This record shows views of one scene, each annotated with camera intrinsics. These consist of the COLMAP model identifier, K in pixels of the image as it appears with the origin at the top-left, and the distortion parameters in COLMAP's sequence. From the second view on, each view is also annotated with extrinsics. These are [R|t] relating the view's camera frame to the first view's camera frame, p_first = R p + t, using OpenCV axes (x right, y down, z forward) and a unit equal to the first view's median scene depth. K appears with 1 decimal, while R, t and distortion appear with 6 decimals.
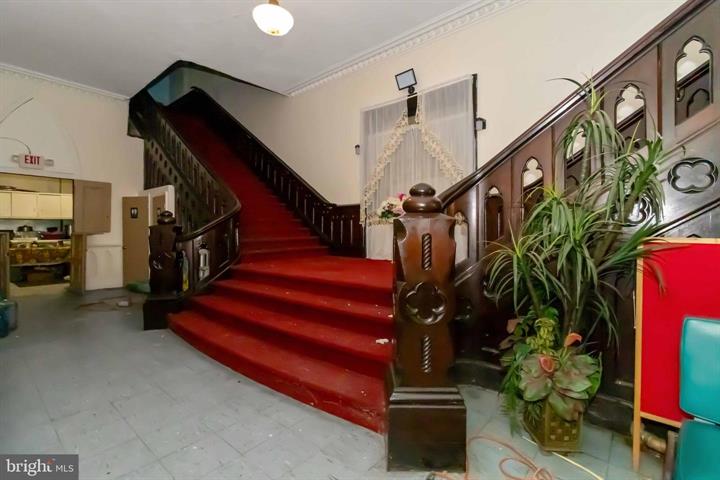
lens RADIAL K [[331.9, 0, 359.3], [0, 331.9, 238.5], [0, 0, 1]] dist [-0.003284, 0.000146]
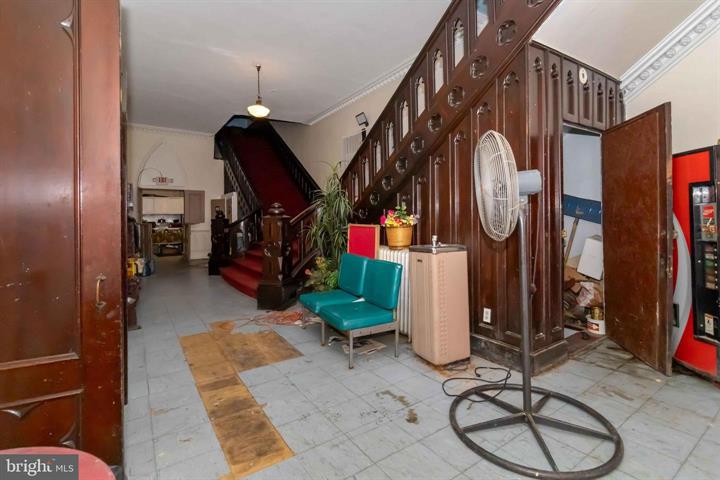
lens RADIAL K [[357.3, 0, 360.7], [0, 357.3, 233.2], [0, 0, 1]] dist [-0.002303, -0.000143]
pose [[0.956767, 0.004464, -0.290820, 0.435557], [-0.001229, 0.999935, 0.011303, 0.010594], [0.290852, -0.010457, 0.956711, -0.385324]]
